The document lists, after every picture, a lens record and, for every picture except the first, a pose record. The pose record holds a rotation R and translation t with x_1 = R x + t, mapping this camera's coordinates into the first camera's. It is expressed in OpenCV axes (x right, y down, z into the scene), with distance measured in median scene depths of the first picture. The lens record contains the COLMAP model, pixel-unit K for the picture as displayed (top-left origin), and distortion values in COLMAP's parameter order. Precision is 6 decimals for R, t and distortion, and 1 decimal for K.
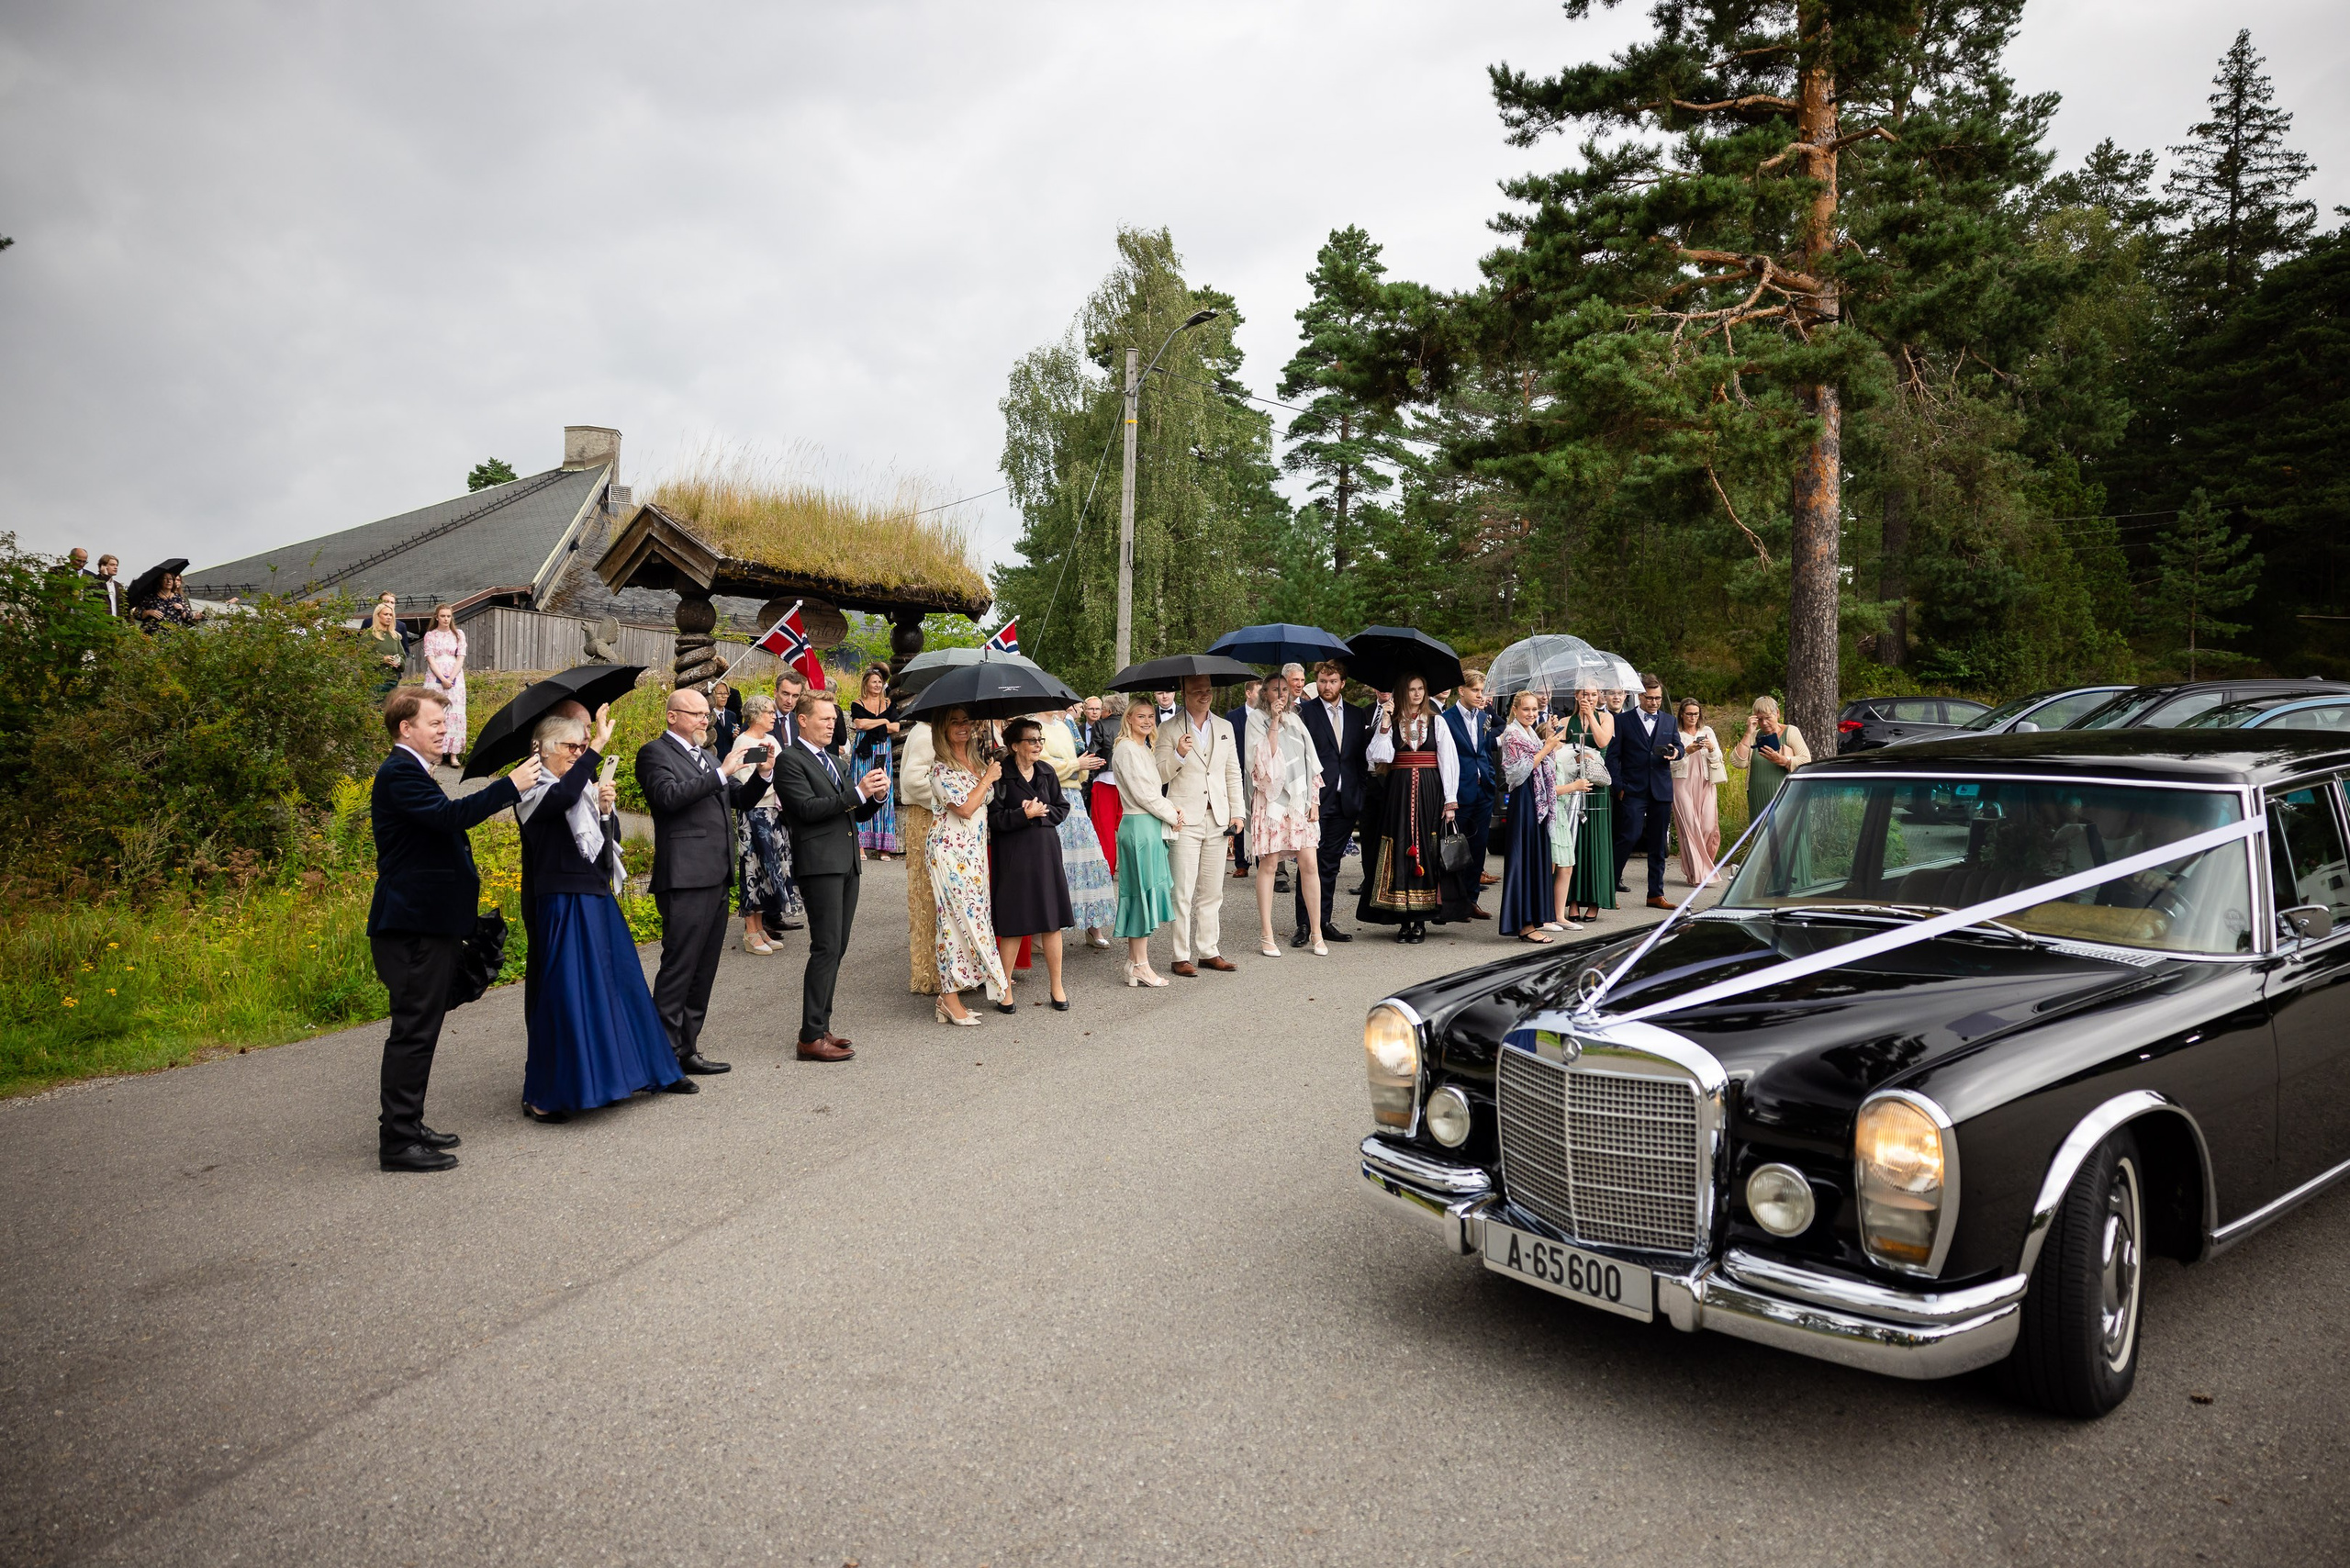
lens RADIAL K [[1683.5, 0, 1171.6], [0, 1683.5, 755.7], [0, 0, 1]] dist [-0.102854, 0.004819]
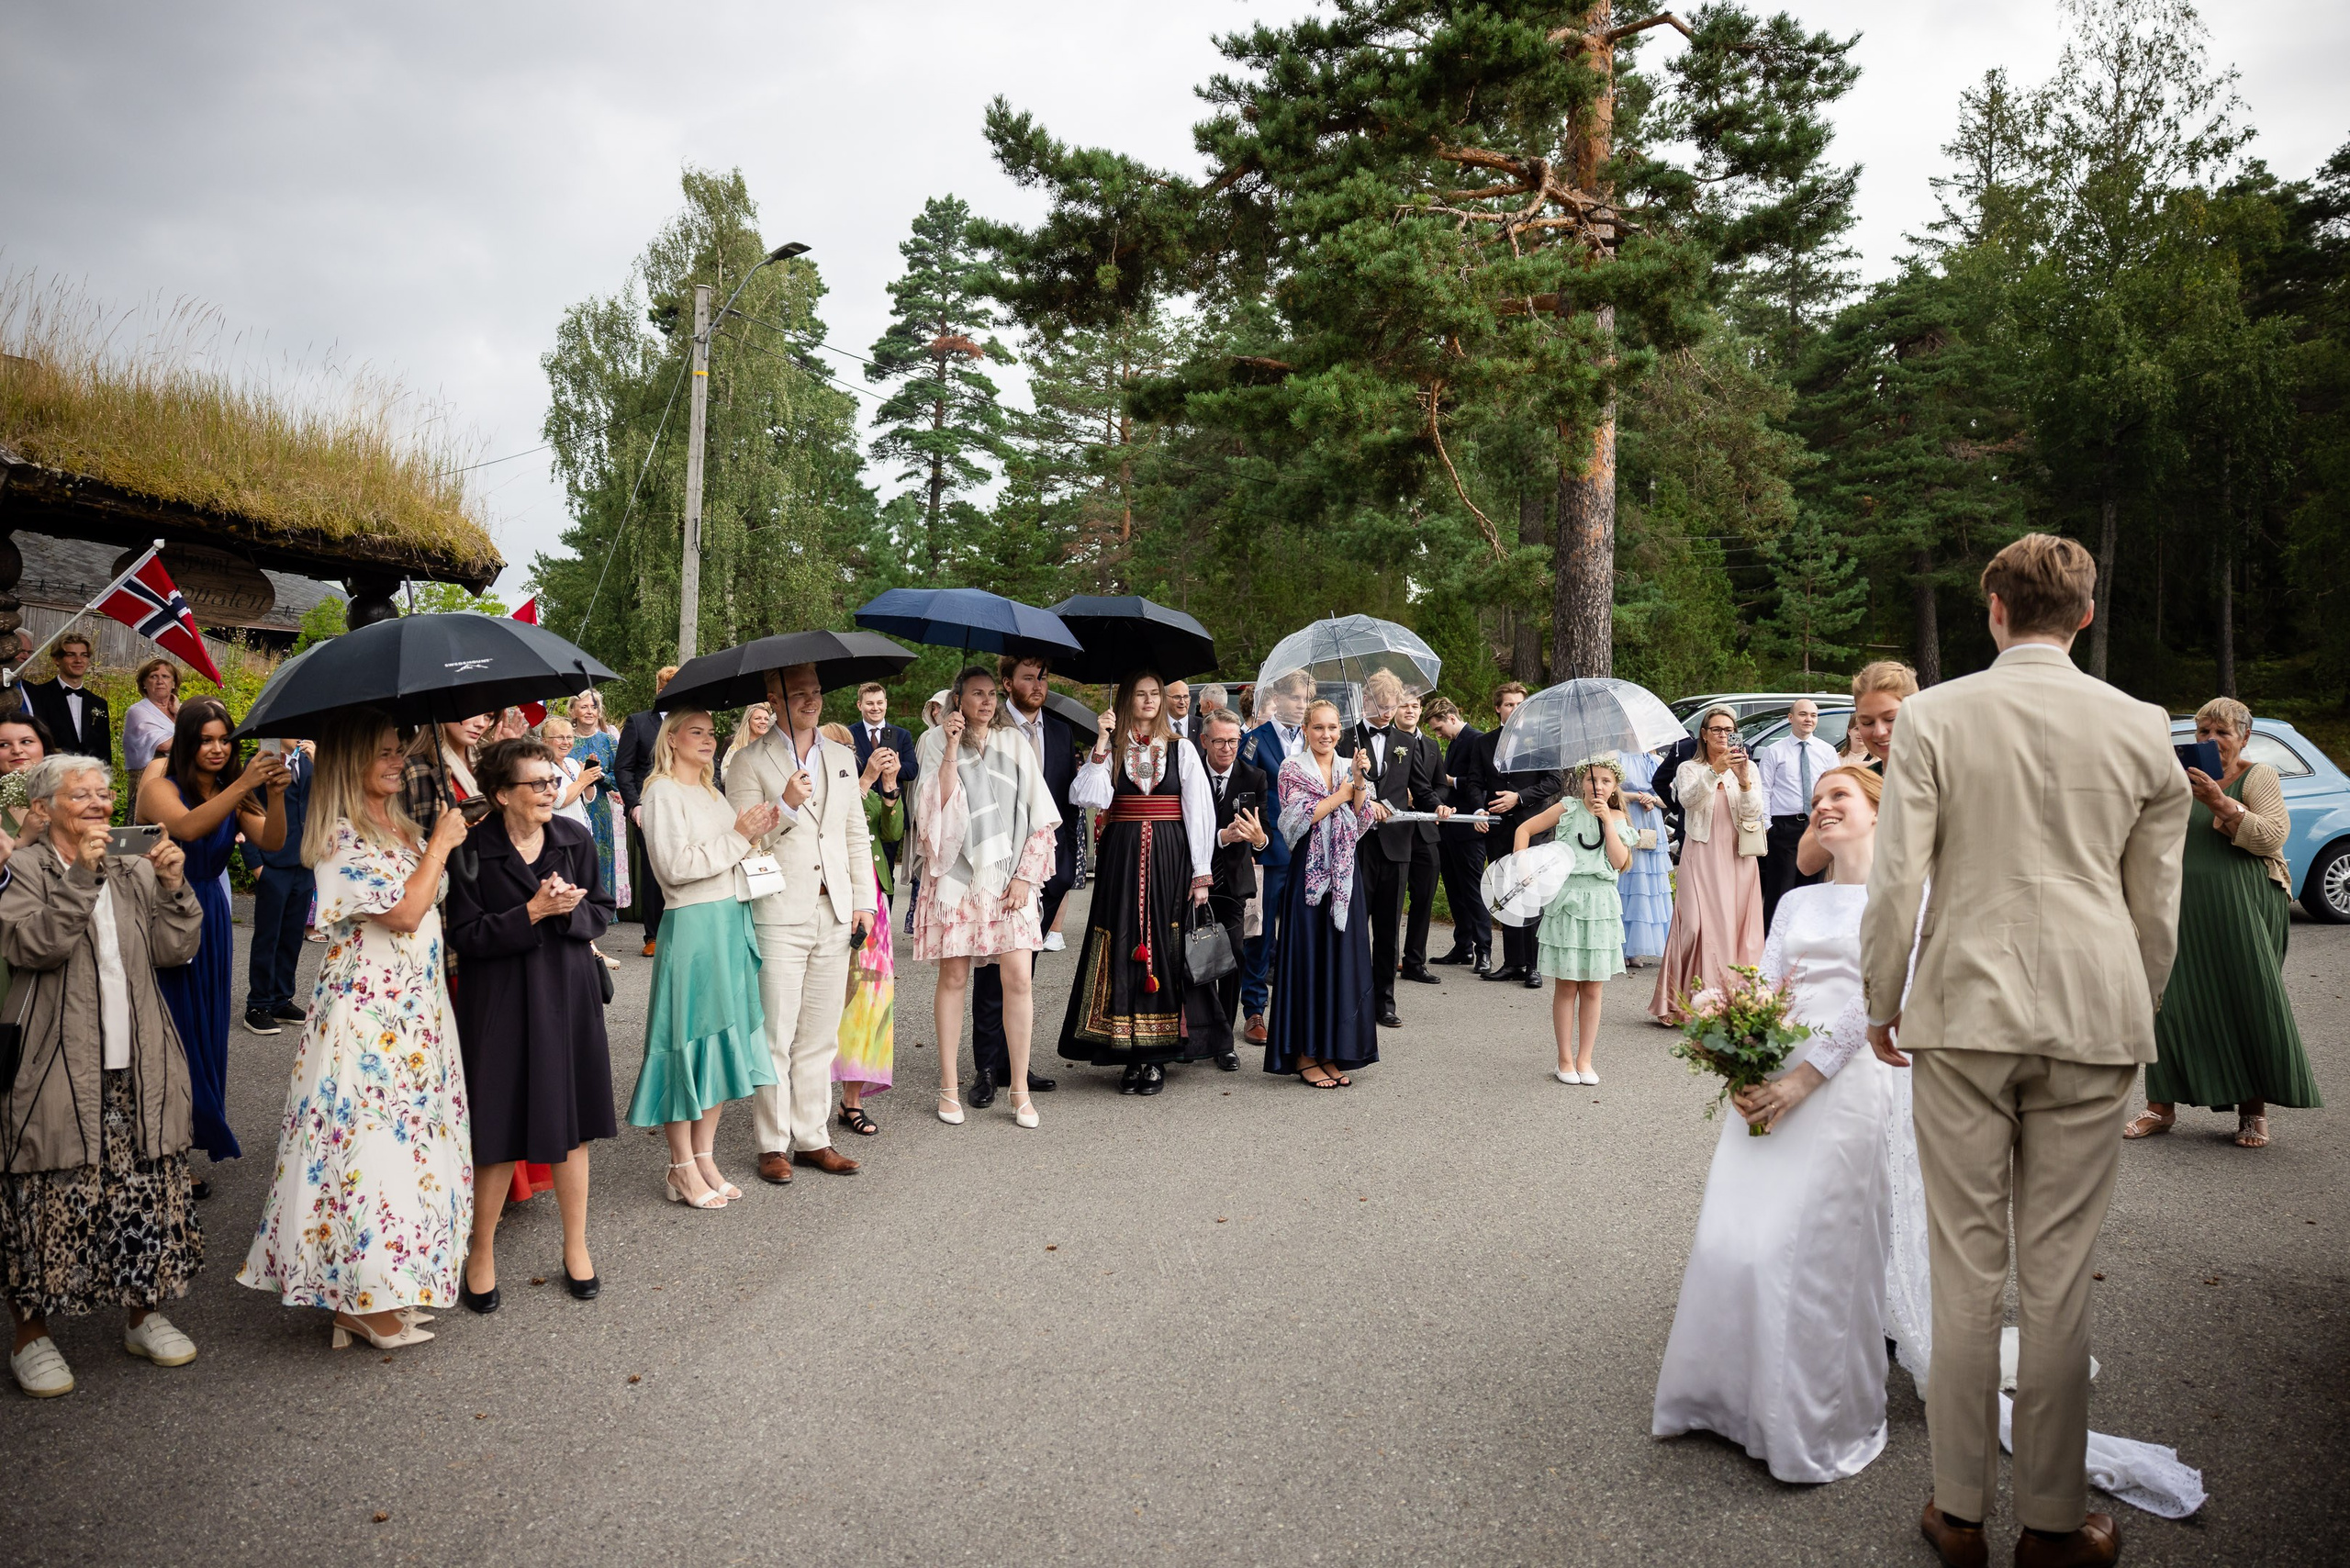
lens RADIAL K [[1683.5, 0, 1171.6], [0, 1683.5, 755.7], [0, 0, 1]] dist [-0.102854, 0.004819]
pose [[0.967246, 0.006086, 0.253768, -0.004761], [-0.003853, 0.999949, -0.009295, -0.003349], [-0.253812, 0.008013, 0.967220, 0.113044]]
